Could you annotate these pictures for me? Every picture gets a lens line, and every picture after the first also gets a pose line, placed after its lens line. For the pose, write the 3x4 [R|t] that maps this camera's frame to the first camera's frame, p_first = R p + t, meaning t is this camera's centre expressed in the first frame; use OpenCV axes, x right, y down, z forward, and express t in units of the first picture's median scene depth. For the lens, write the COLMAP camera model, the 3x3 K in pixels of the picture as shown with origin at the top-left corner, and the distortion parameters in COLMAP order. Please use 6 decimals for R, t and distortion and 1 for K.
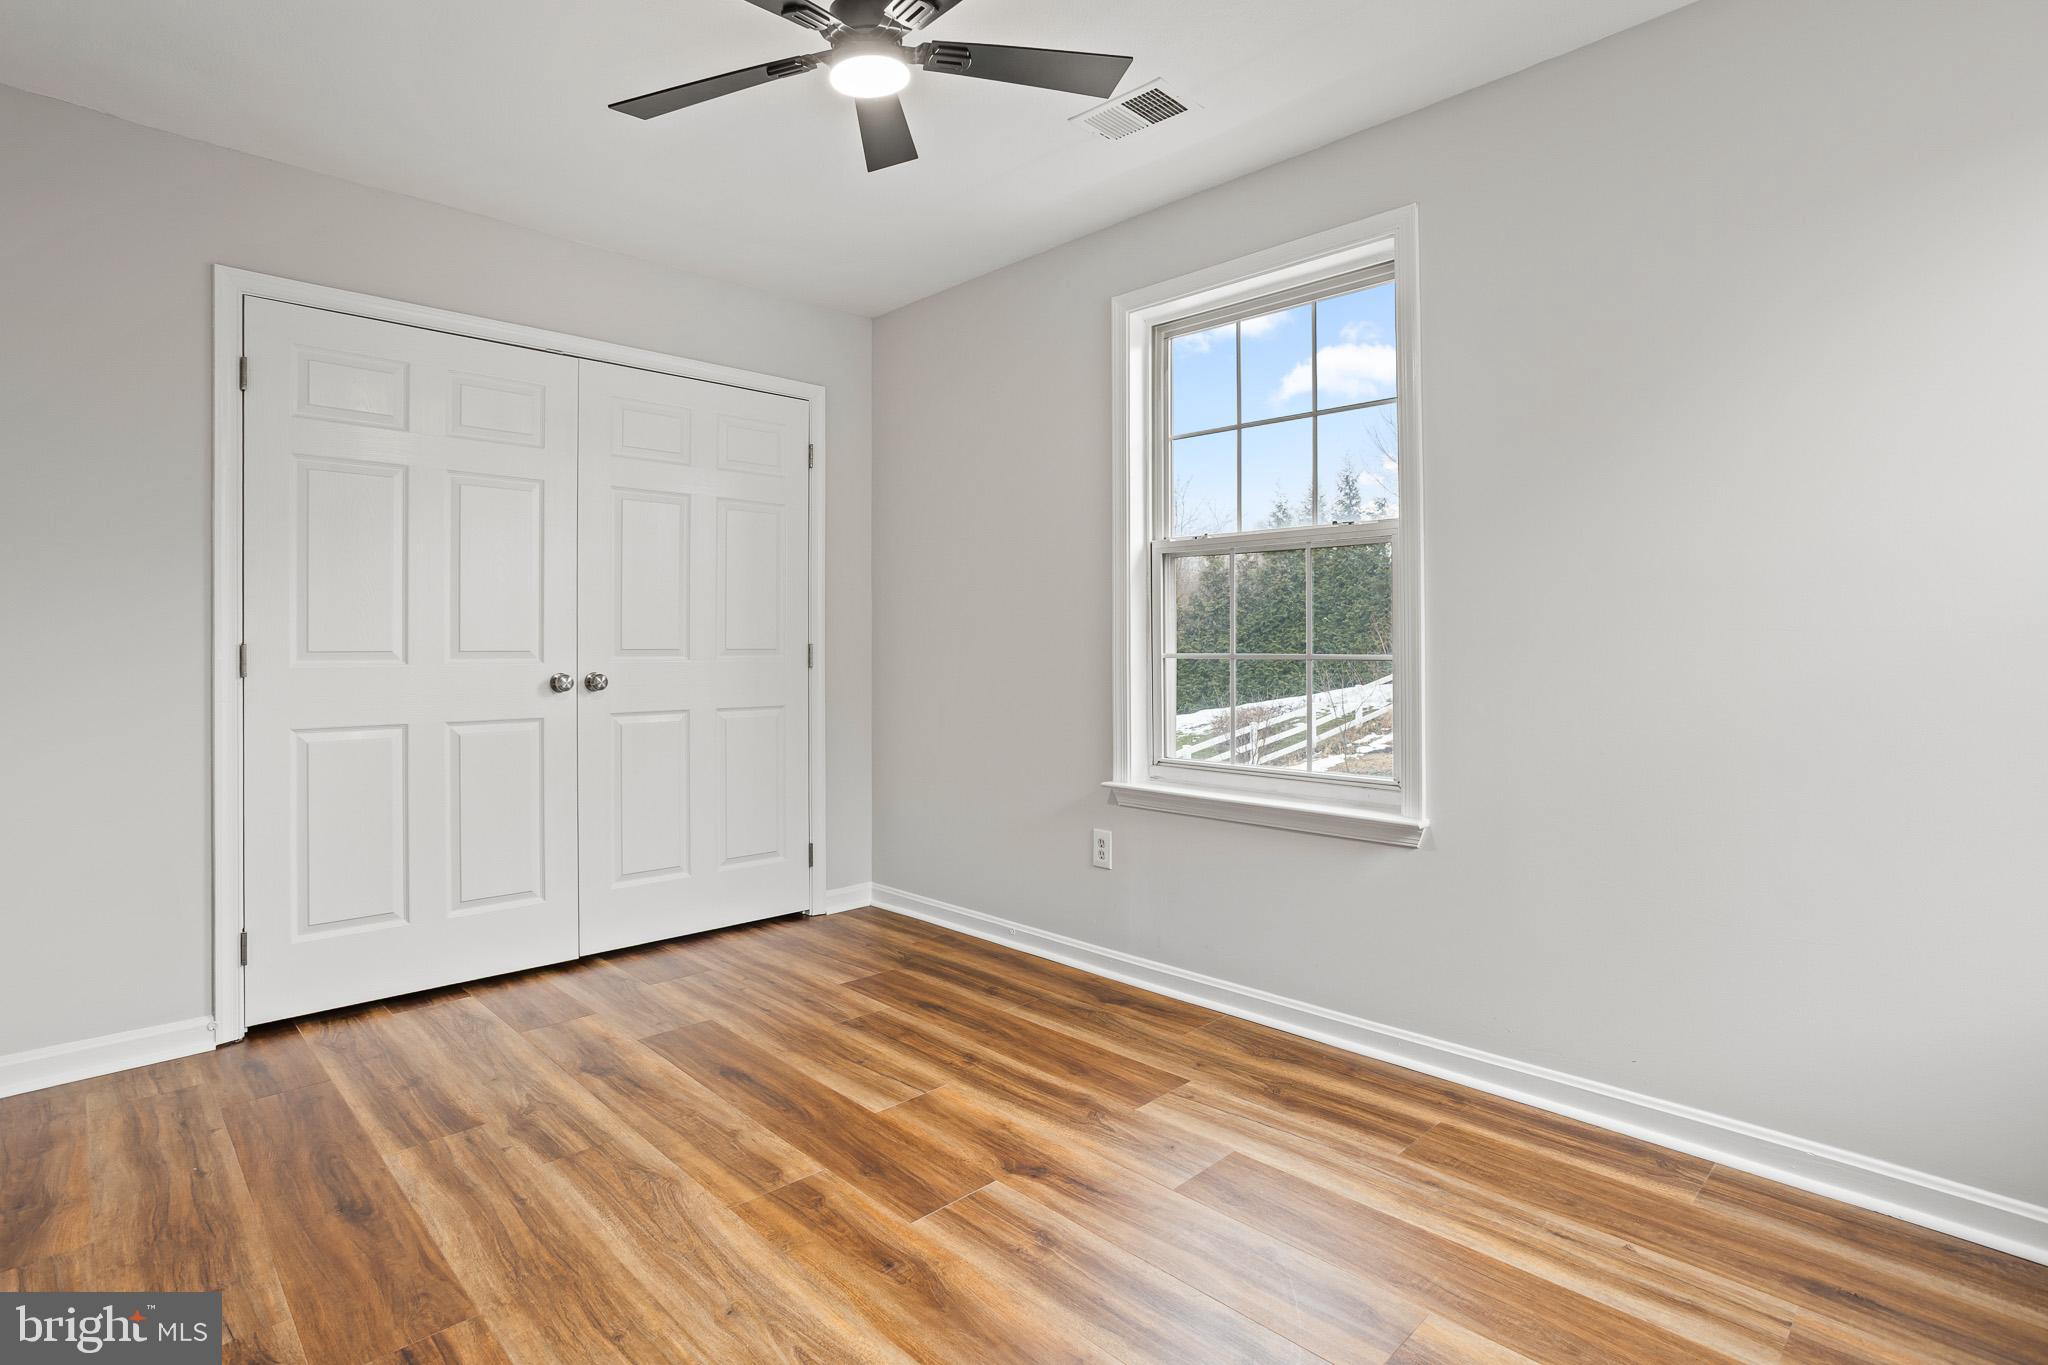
lens RADIAL K [[988.0, 0, 989.9], [0, 988.0, 631.1], [0, 0, 1]] dist [-0.024878, 0.011065]
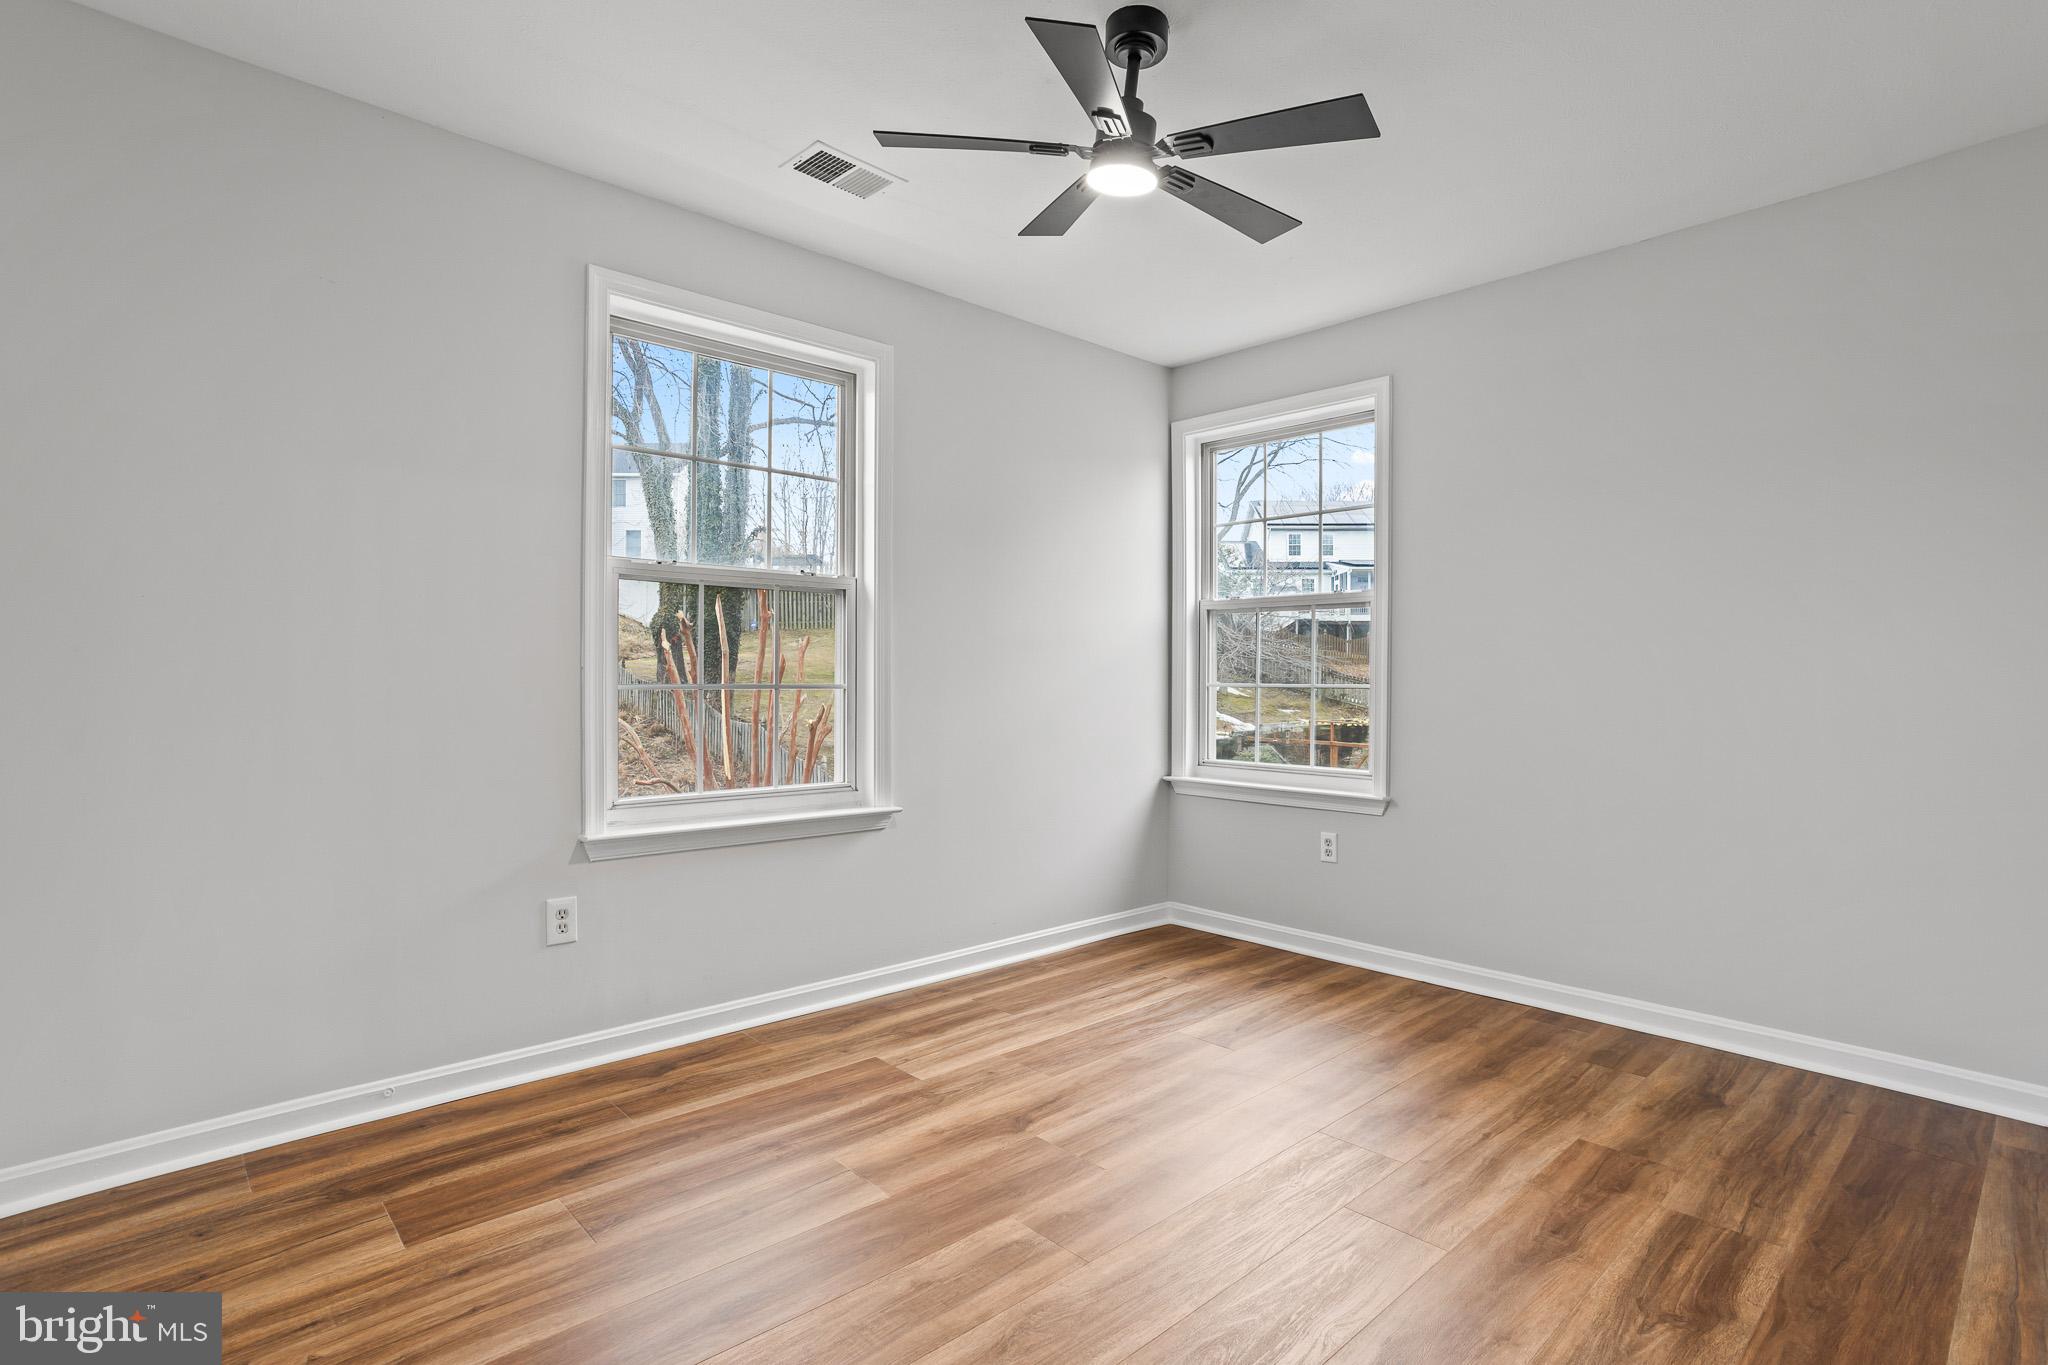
lens RADIAL K [[988.0, 0, 1035.7], [0, 988.0, 675.9], [0, 0, 1]] dist [-0.024878, 0.011065]
pose [[0.017446, 0.009811, 0.999800, -0.912959], [-0.023344, 0.999683, -0.009402, 0.019640], [-0.999575, -0.023176, 0.017670, 0.778495]]
